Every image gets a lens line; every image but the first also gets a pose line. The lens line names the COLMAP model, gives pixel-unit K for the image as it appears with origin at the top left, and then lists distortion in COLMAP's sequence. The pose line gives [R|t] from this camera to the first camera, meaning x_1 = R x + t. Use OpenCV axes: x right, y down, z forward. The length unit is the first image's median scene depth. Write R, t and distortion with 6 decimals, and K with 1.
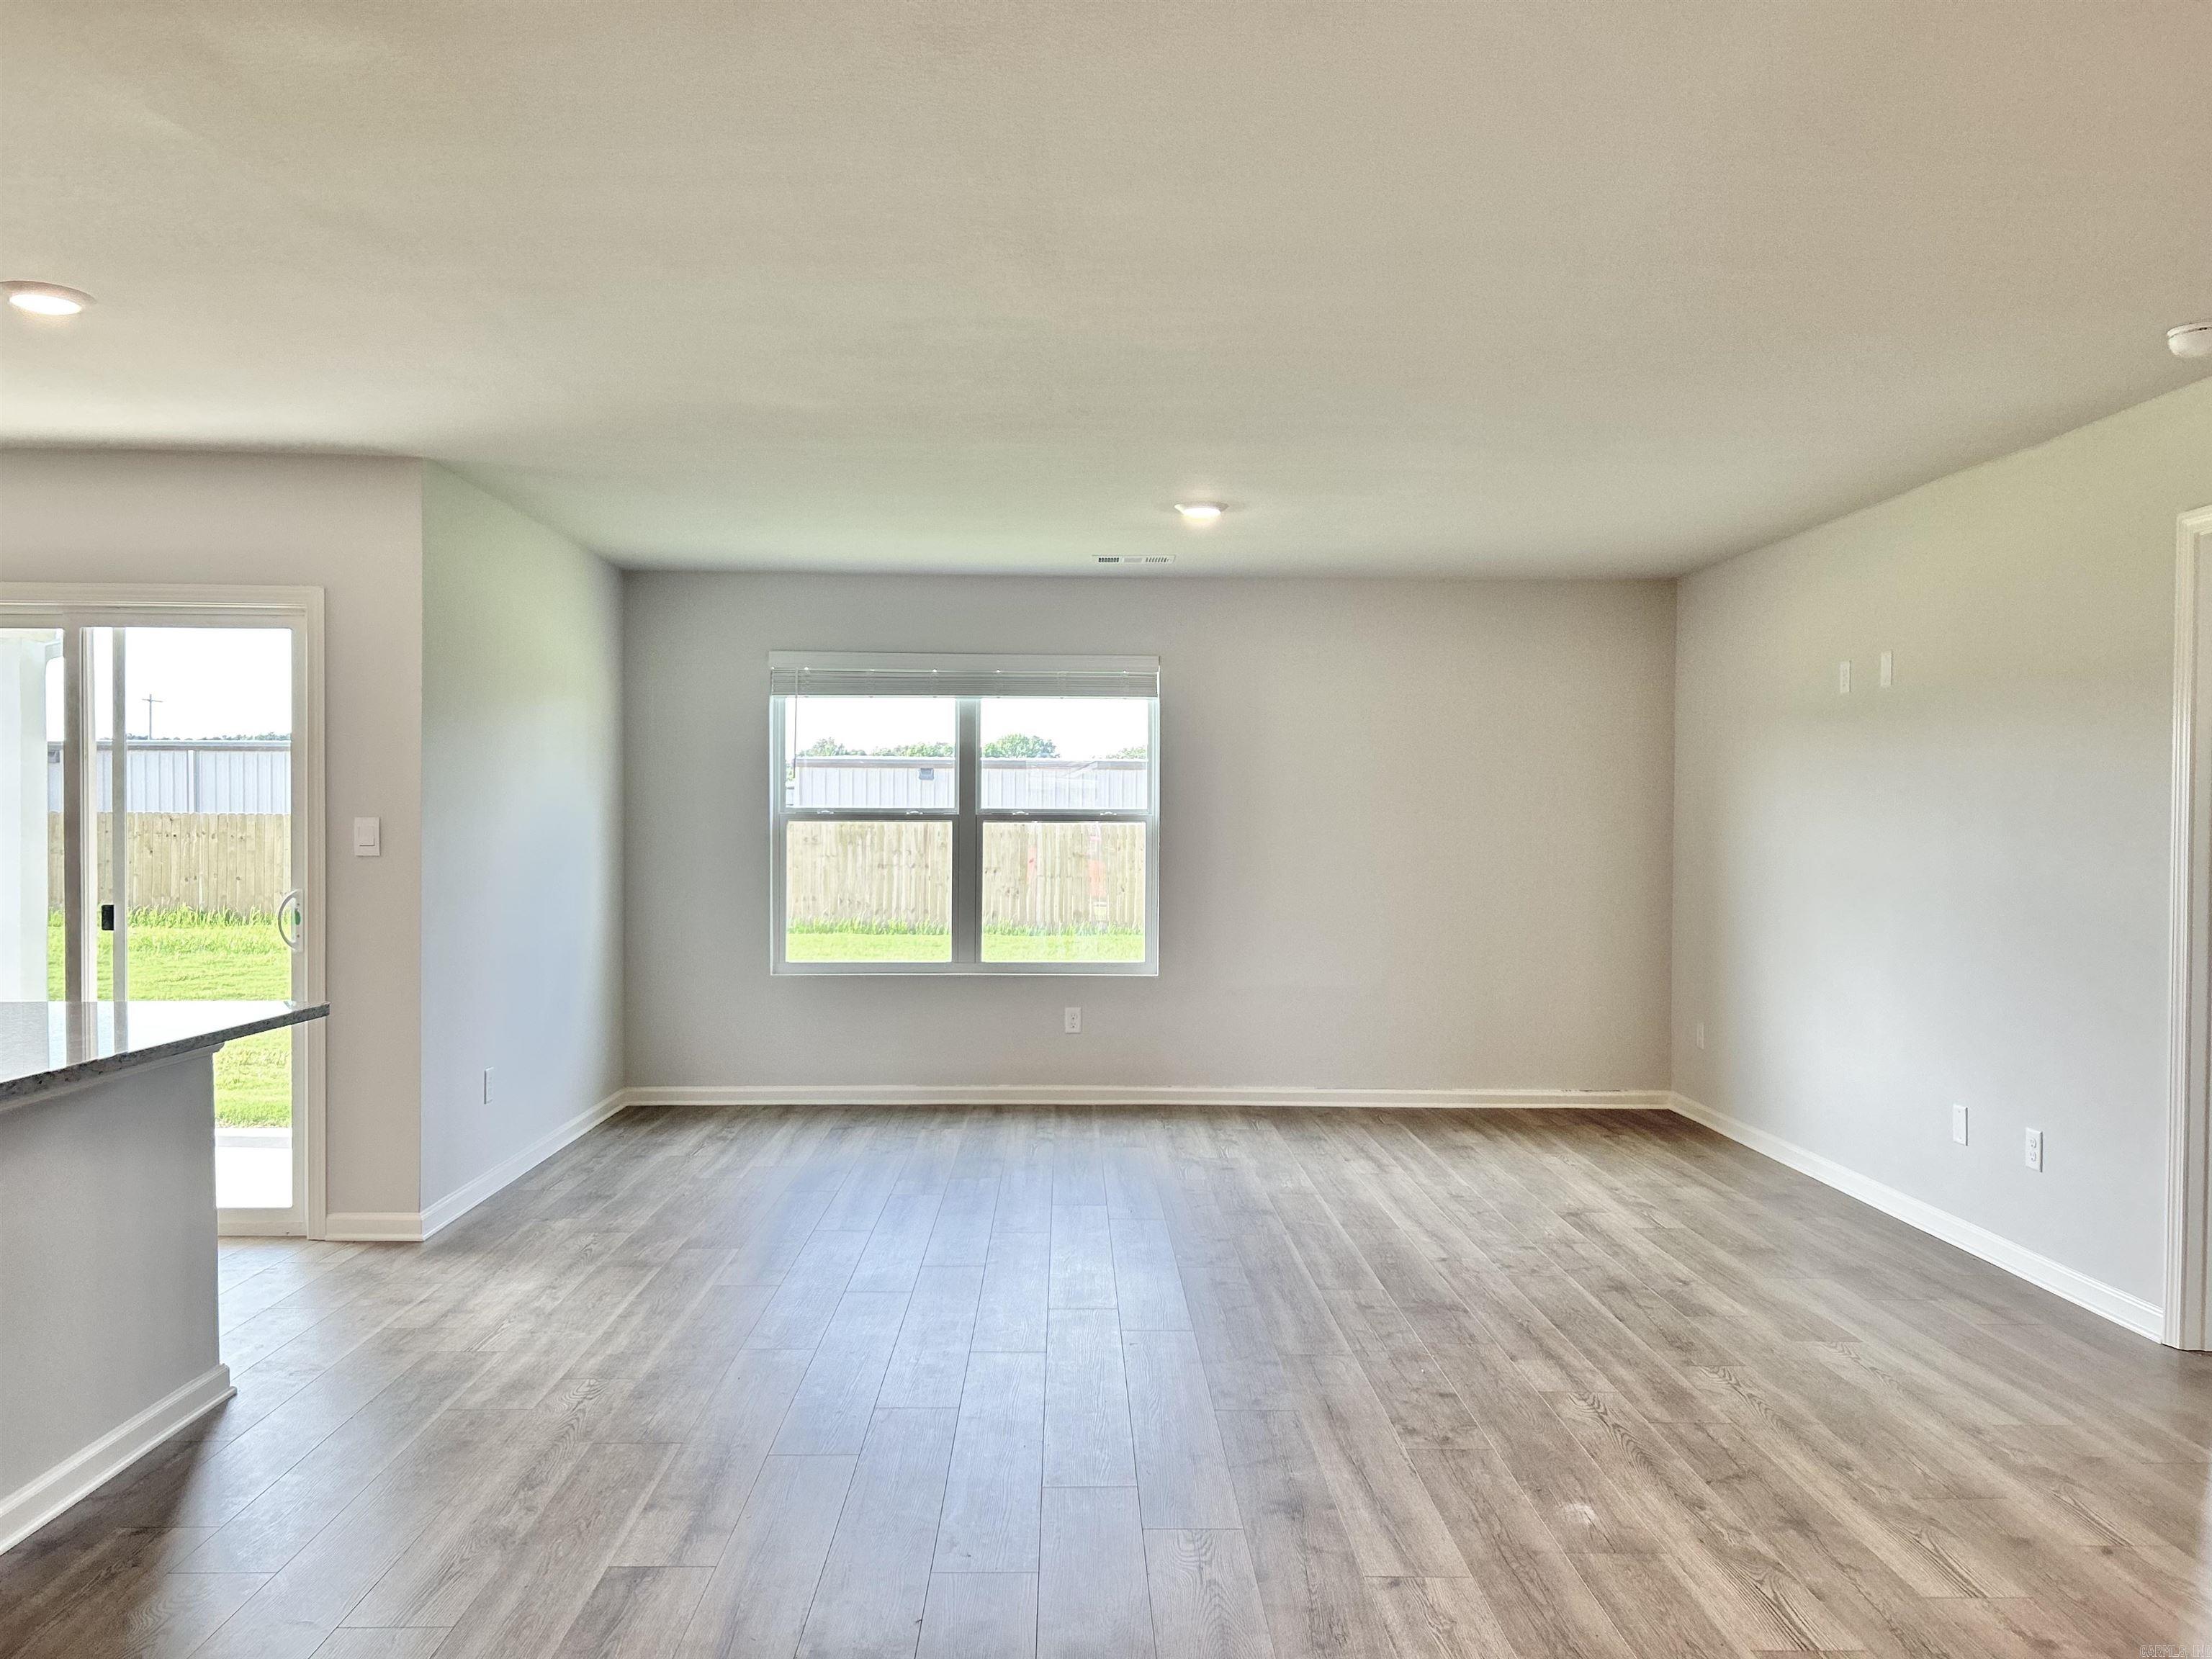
lens RADIAL K [[1654.1, 0, 1107.2], [0, 1654.1, 849.7], [0, 0, 1]] dist [0.004938, -0.006859]
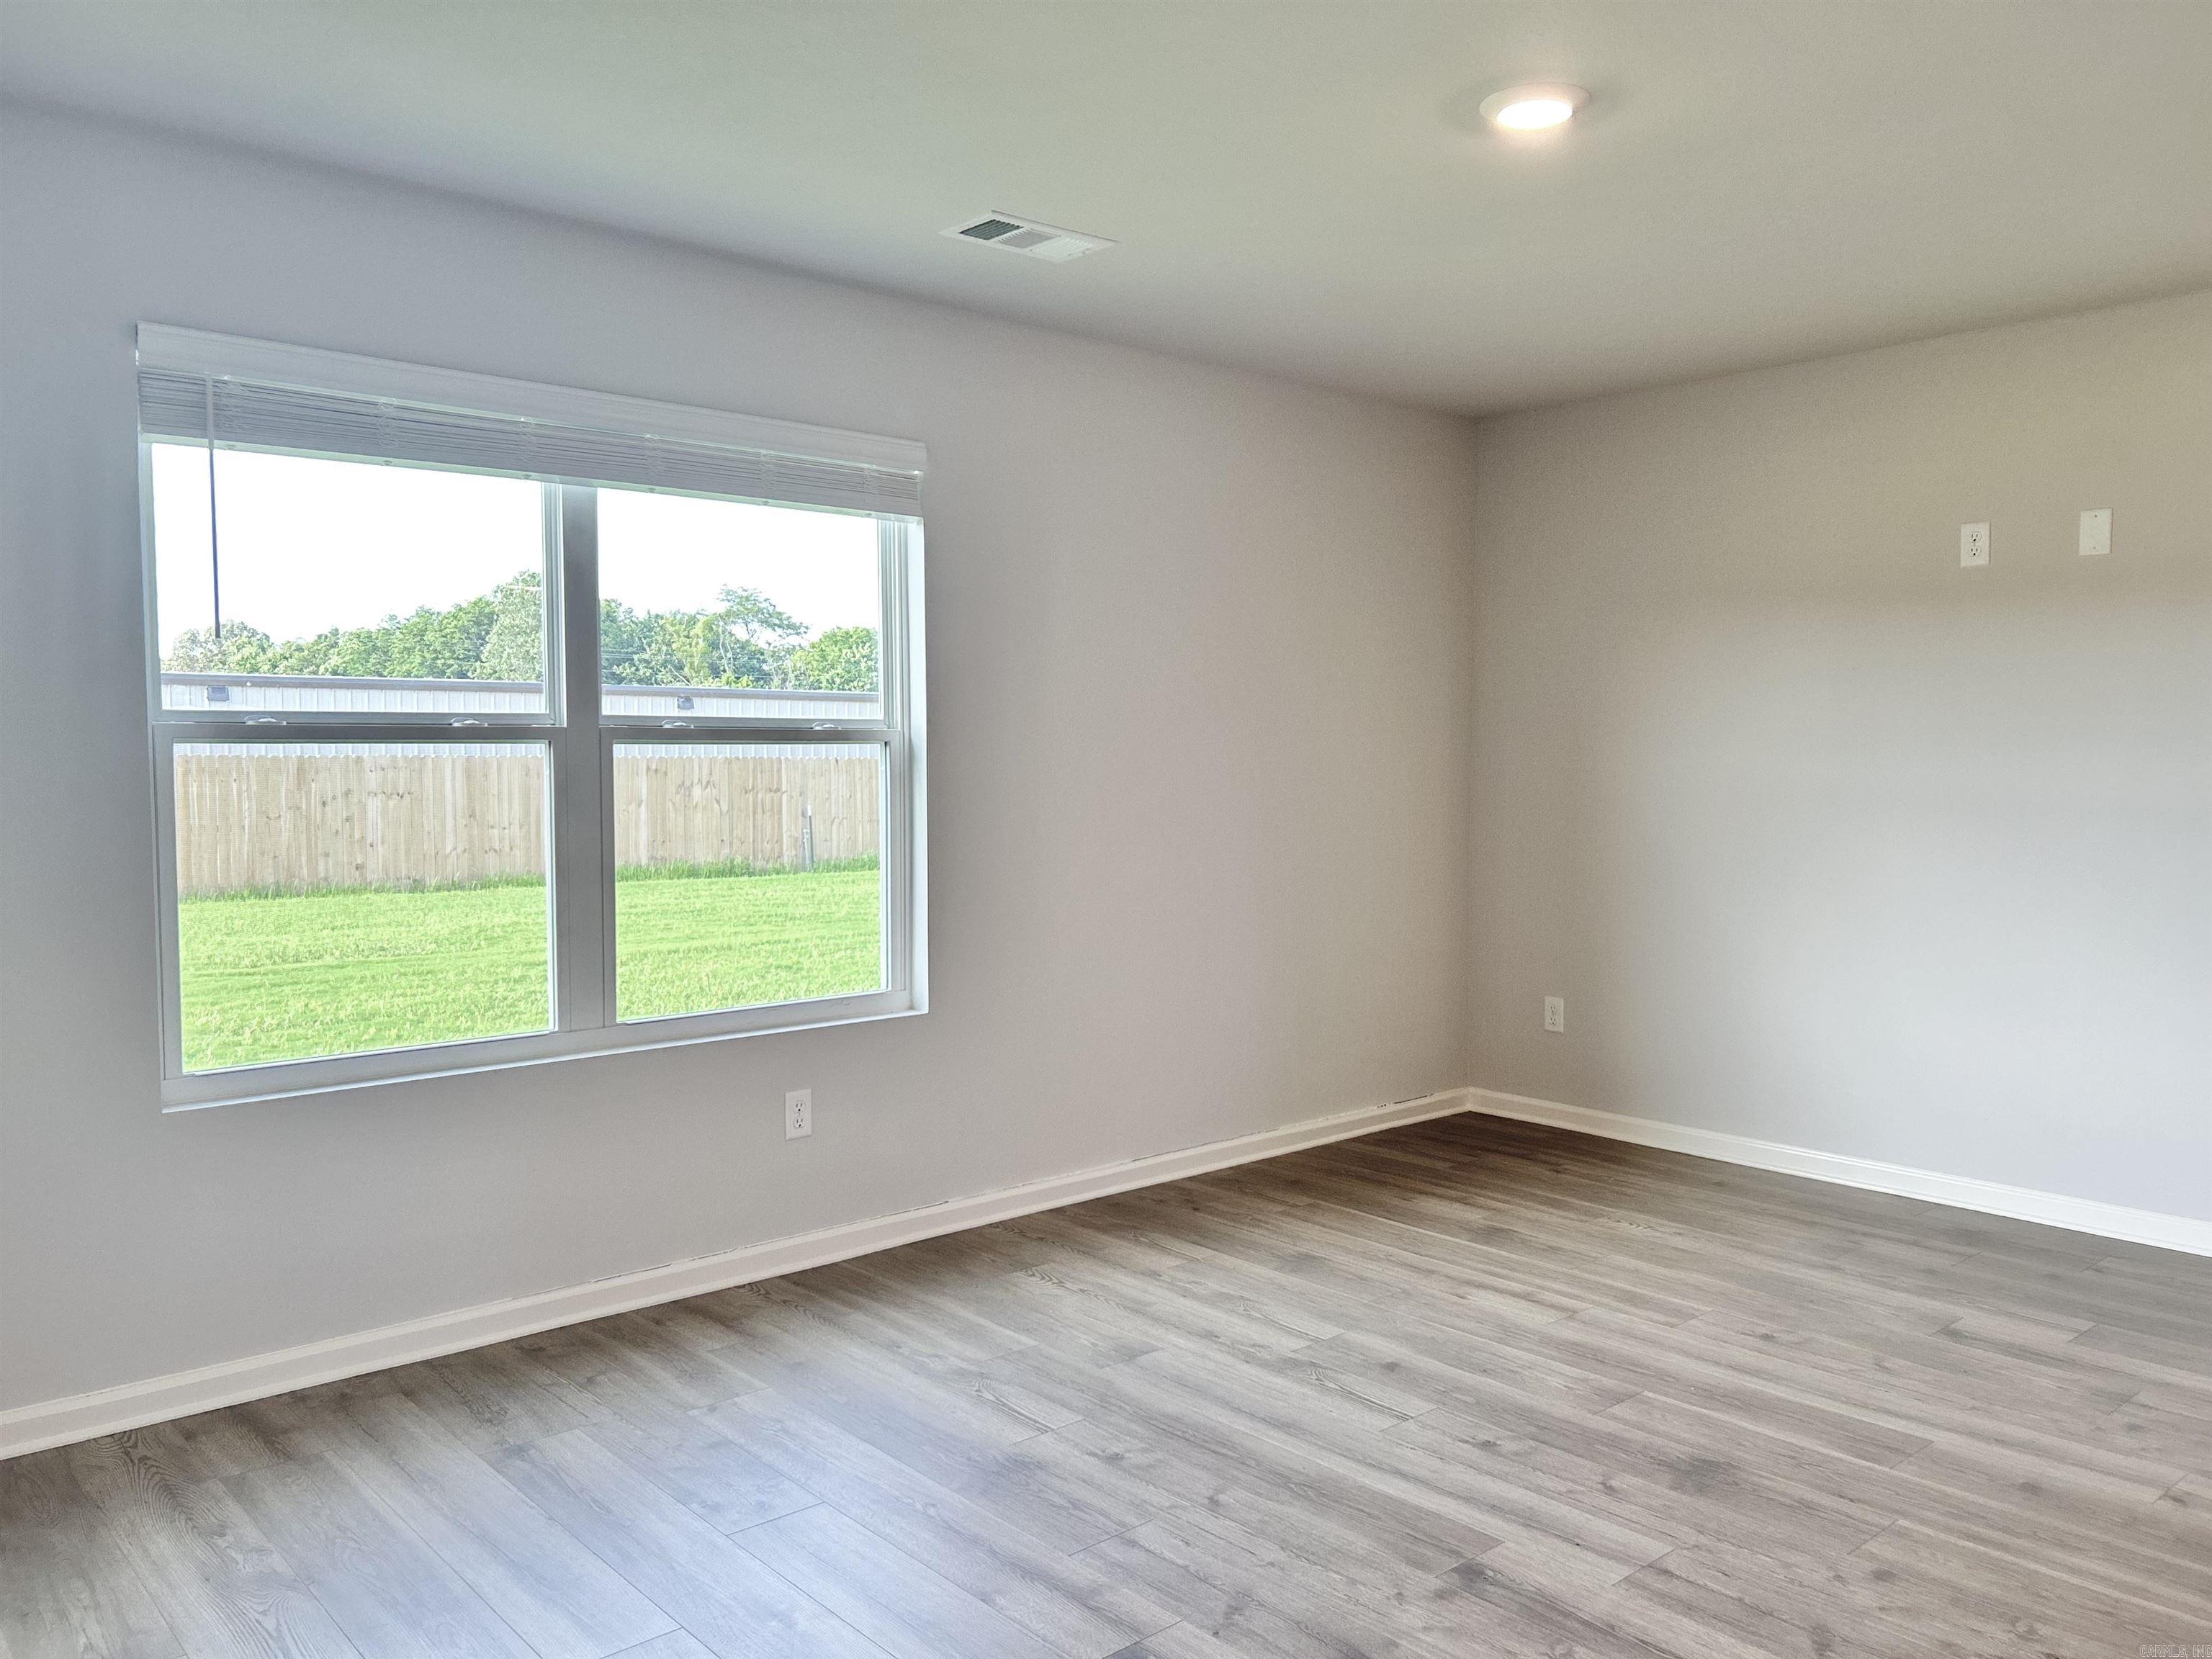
lens RADIAL K [[1654.1, 0, 1107.2], [0, 1654.1, 849.7], [0, 0, 1]] dist [0.004938, -0.006859]
pose [[0.759237, -0.046654, 0.649140, -0.302230], [0.018105, 0.998555, 0.050591, -0.007573], [-0.650562, -0.026658, 0.758985, 0.557384]]
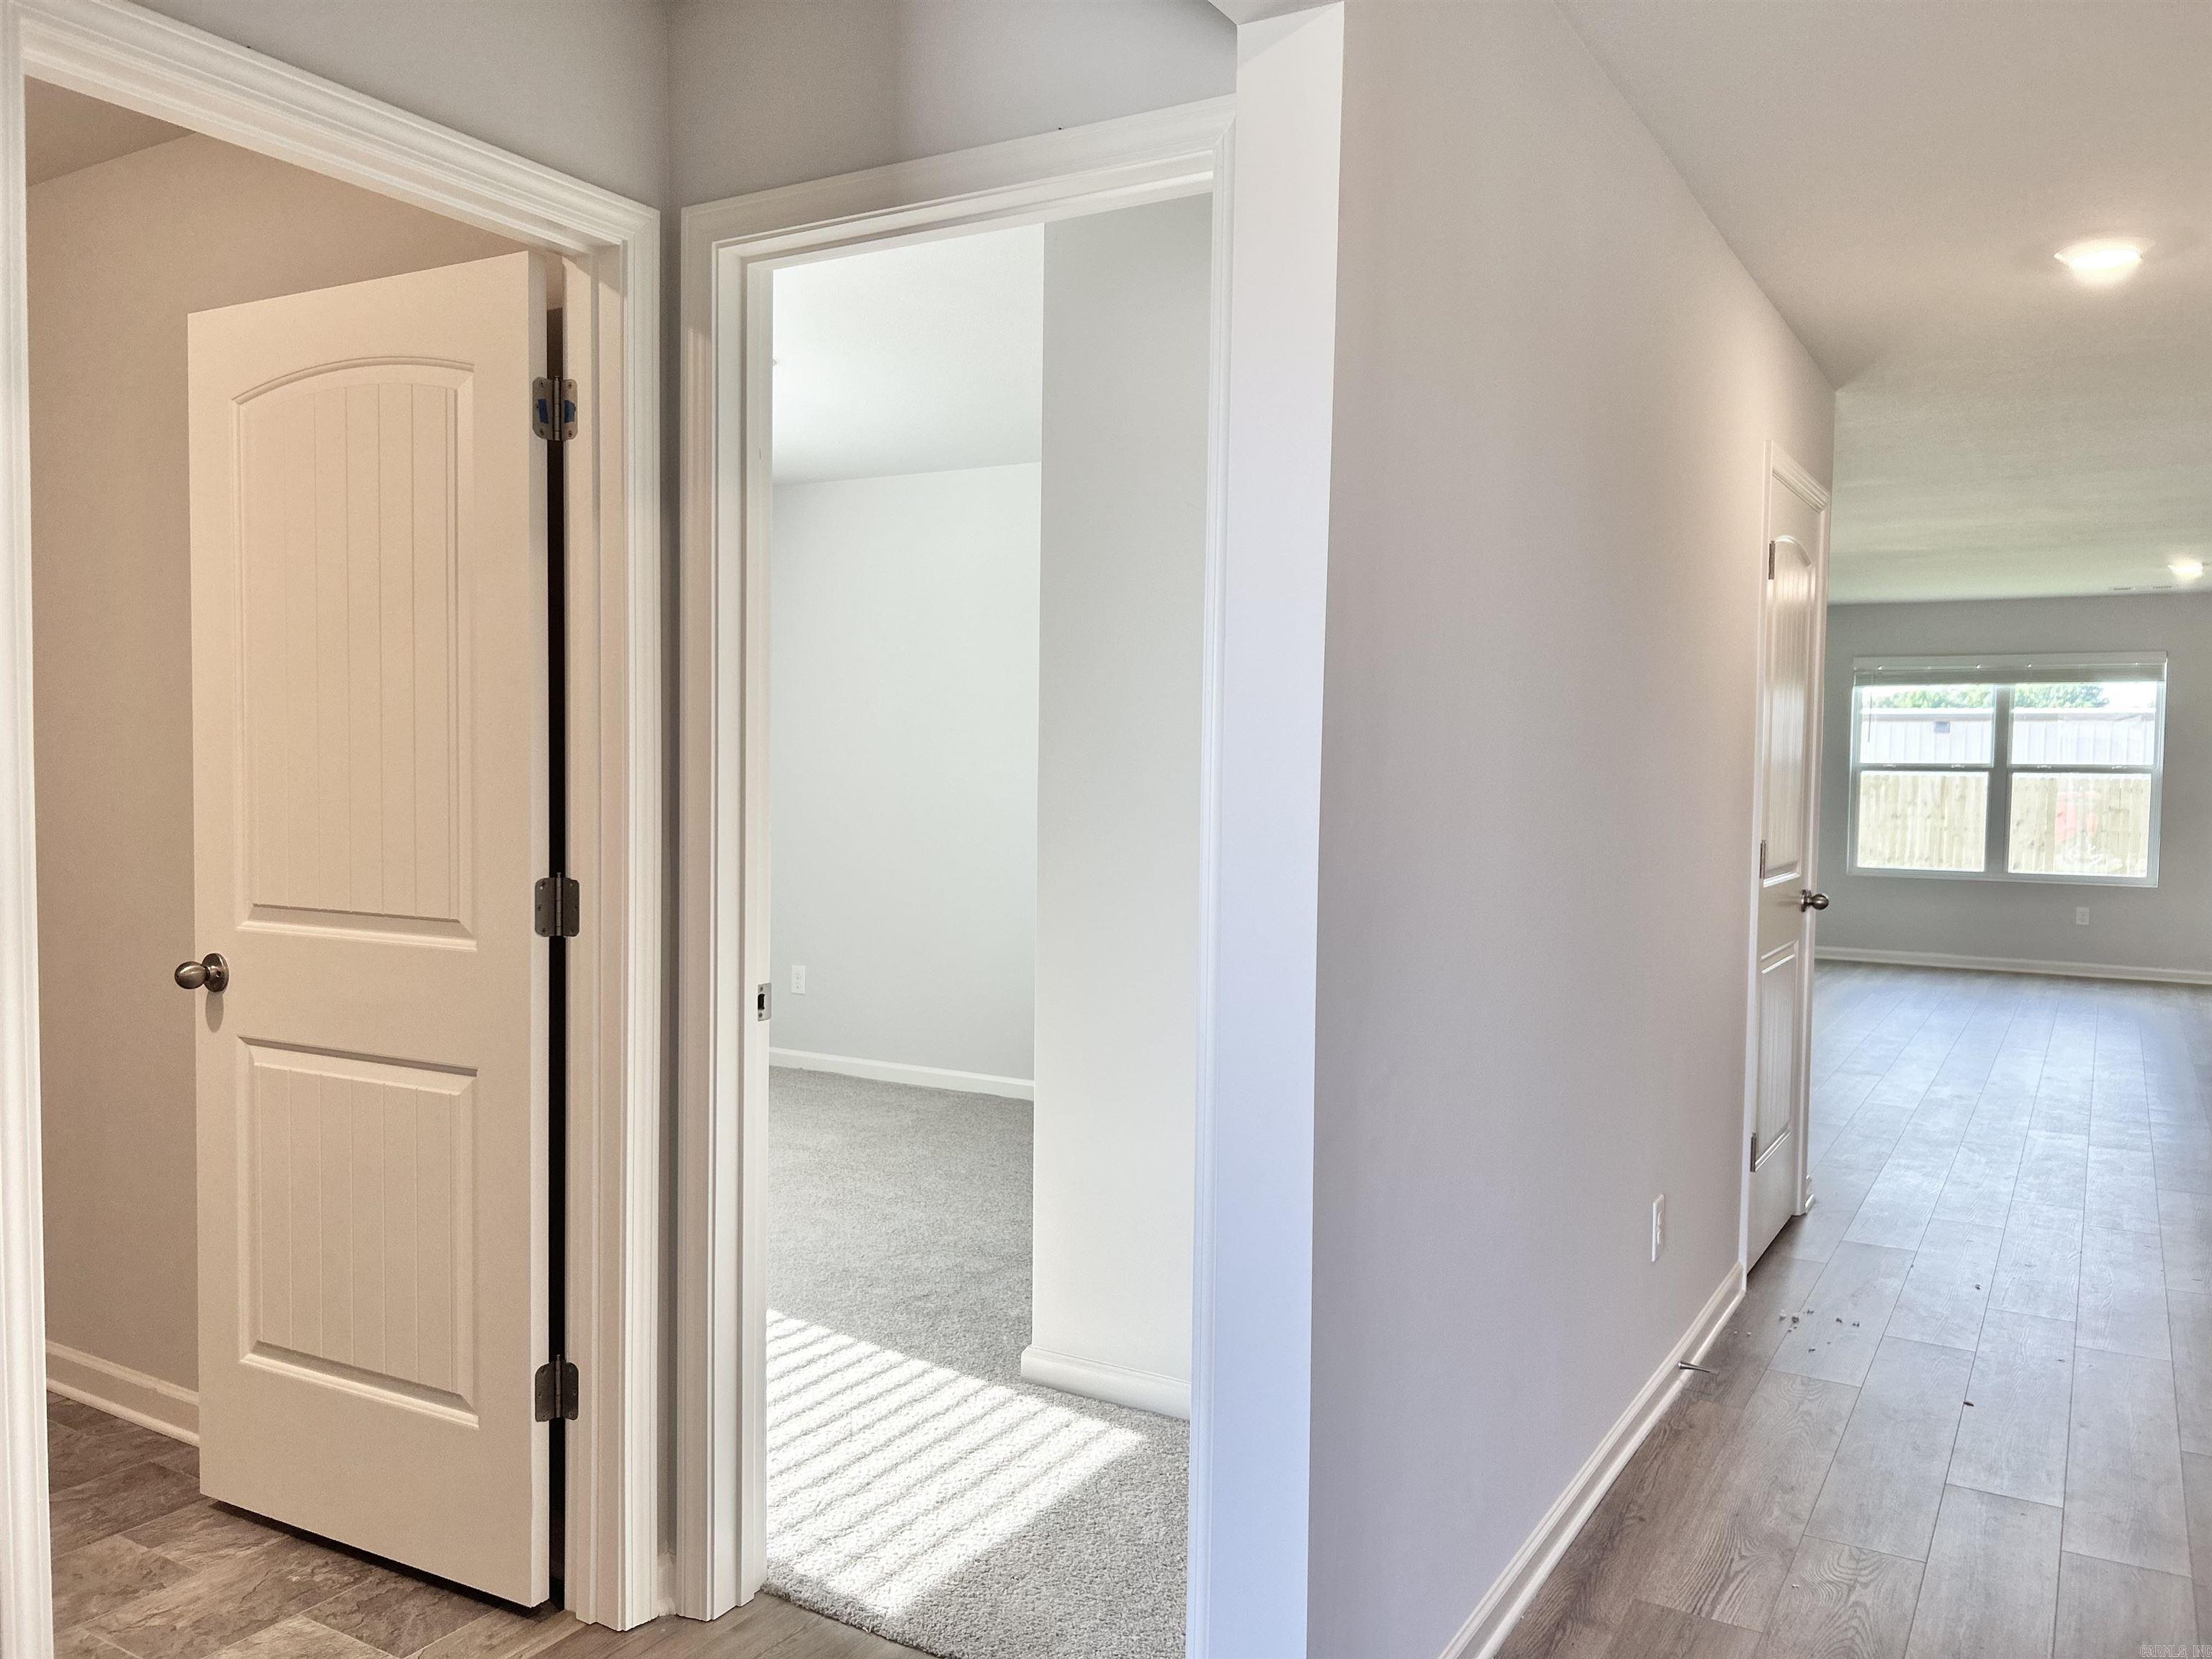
lens RADIAL K [[1684.8, 0, 1091.3], [0, 1684.8, 846.8], [0, 0, 1]] dist [0.012609, 0.000060]
pose [[0.842618, 0.030625, -0.537640, 0.041948], [-0.016494, 0.999381, 0.031075, 0.015244], [0.538259, -0.017317, 0.842602, -0.672712]]
